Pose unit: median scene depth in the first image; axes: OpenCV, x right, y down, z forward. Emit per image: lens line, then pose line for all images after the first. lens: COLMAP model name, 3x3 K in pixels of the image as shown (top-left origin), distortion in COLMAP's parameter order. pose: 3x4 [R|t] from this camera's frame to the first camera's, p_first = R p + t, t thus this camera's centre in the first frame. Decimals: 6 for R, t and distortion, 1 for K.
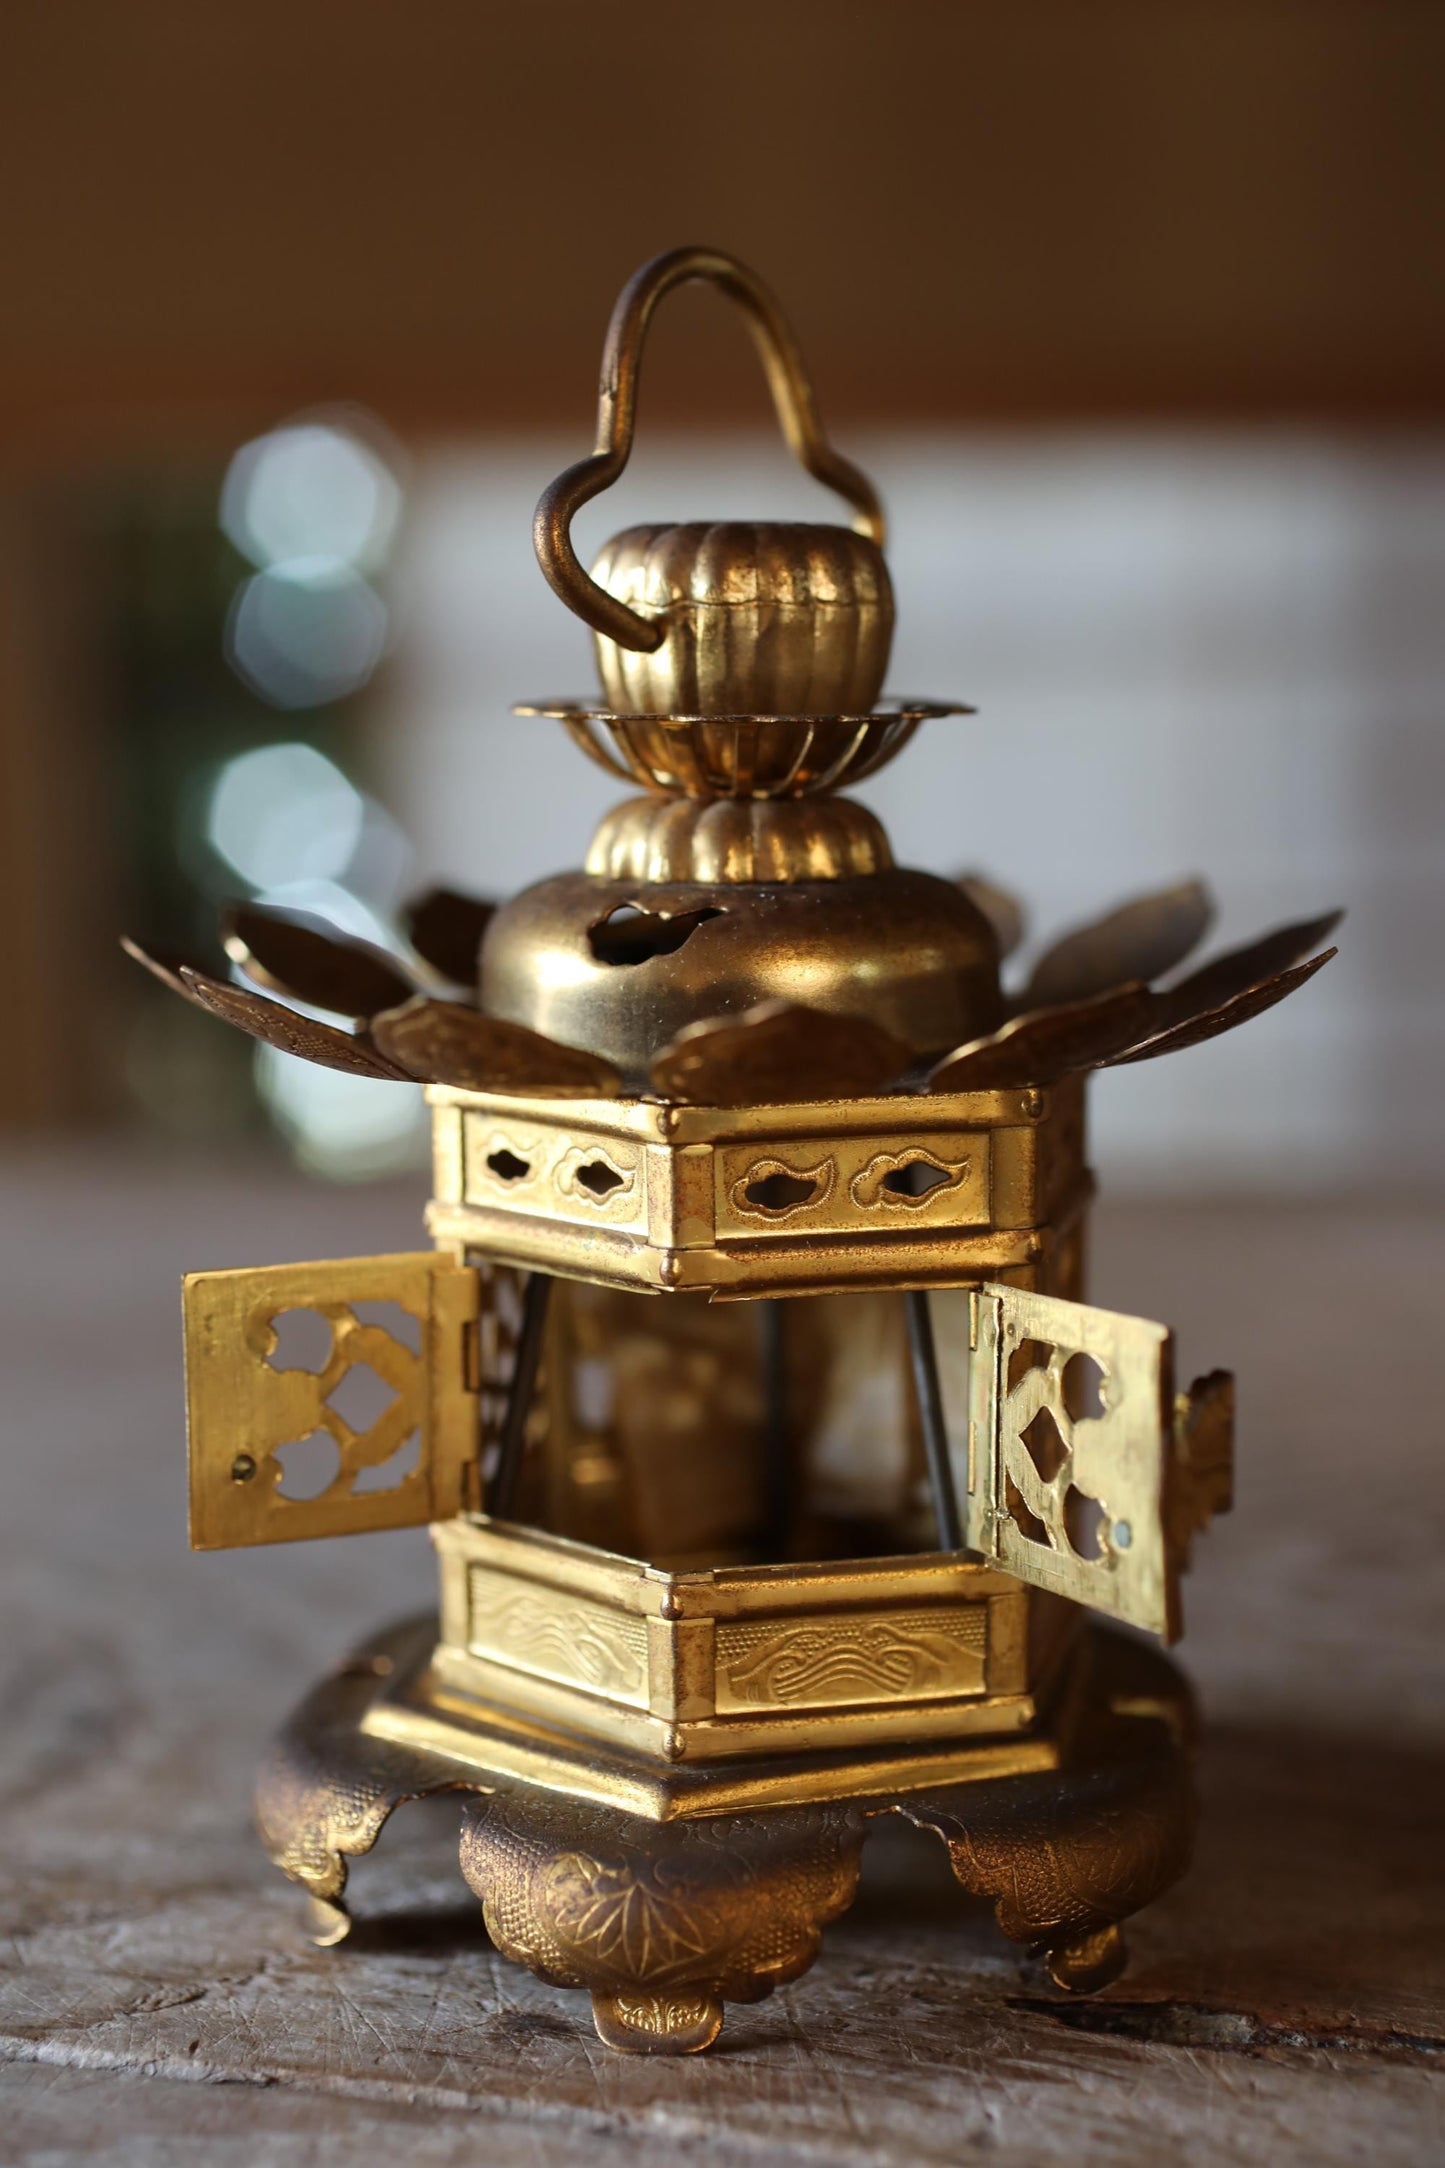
lens RADIAL K [[3419.6, 0, 722.5], [0, 3419.6, 1084.0], [0, 0, 1]] dist [-0.029460, 0.222104]
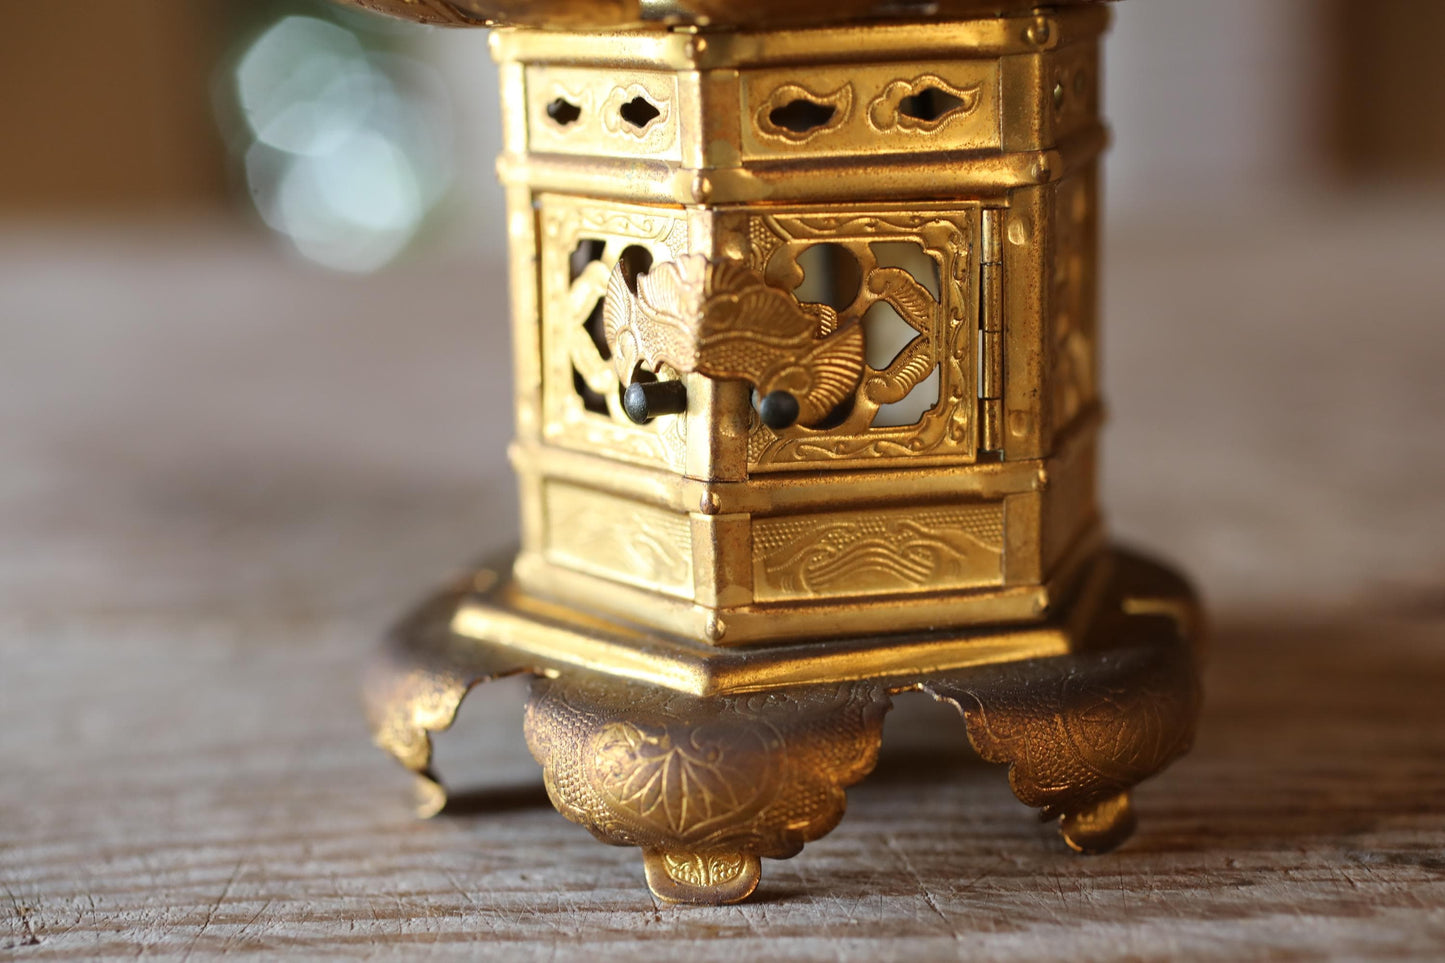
lens RADIAL K [[2390.1, 0, 722.5], [0, 2390.1, 481.5], [0, 0, 1]] dist [-0.016352, 0.024000]
pose [[0.996405, -0.010403, -0.084076, 0.052863], [0.016396, 0.997348, 0.070913, 0.090863], [0.083115, -0.072037, 0.993933, 0.237328]]
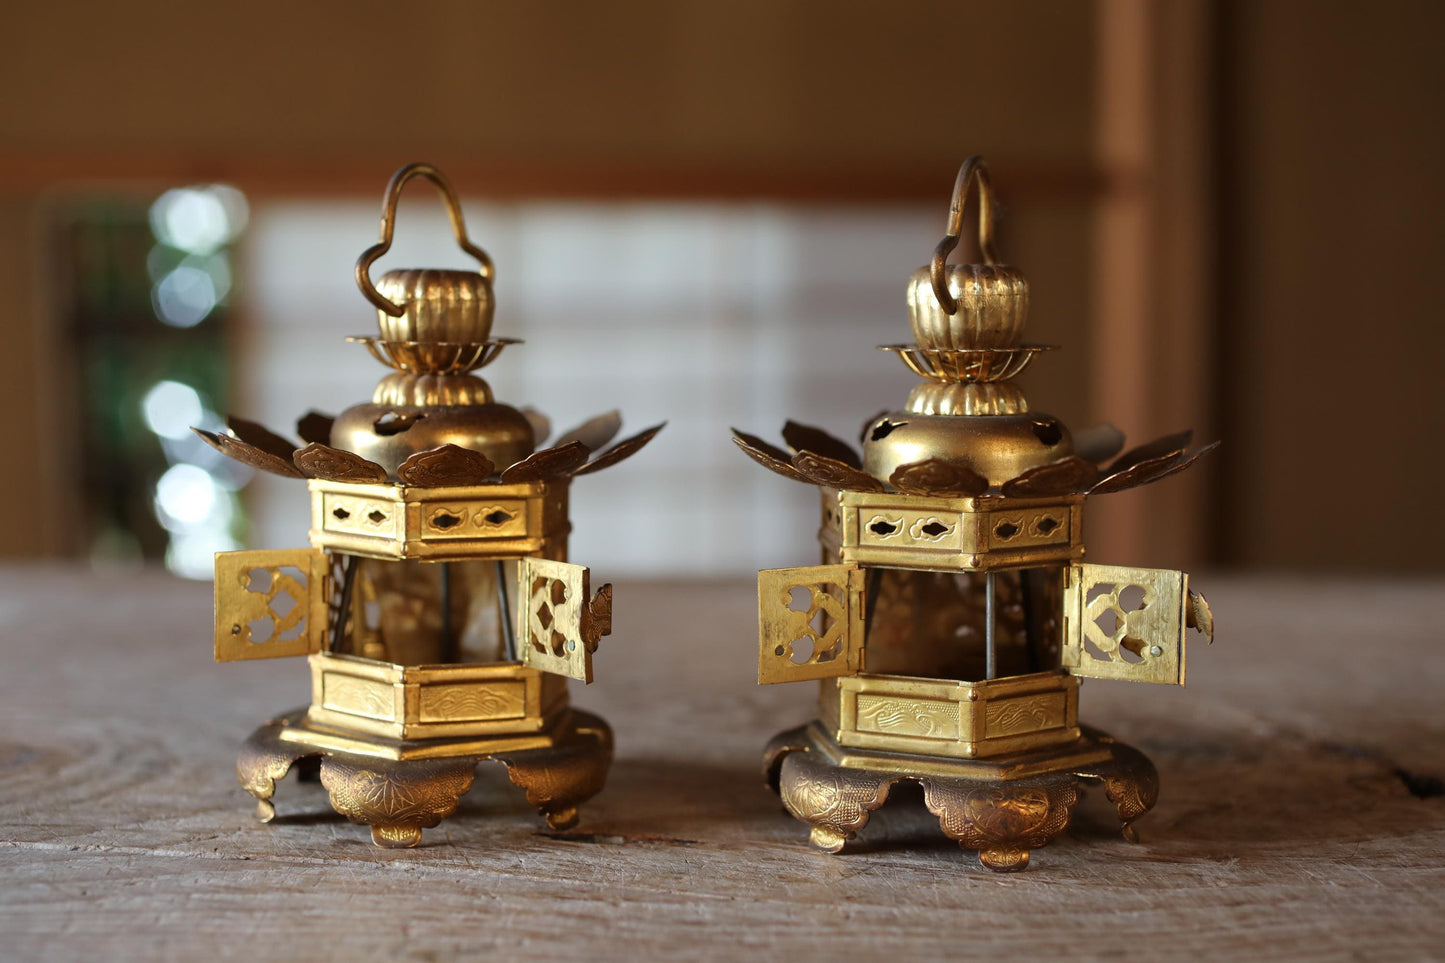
lens RADIAL K [[2279.2, 0, 722.5], [0, 2279.2, 481.5], [0, 0, 1]] dist [-0.029460, 0.222104]
pose [[0.992570, 0.009571, 0.121295, 0.014623], [-0.003169, 0.998597, -0.052866, 0.091761], [-0.121631, 0.052089, 0.991208, -0.764889]]
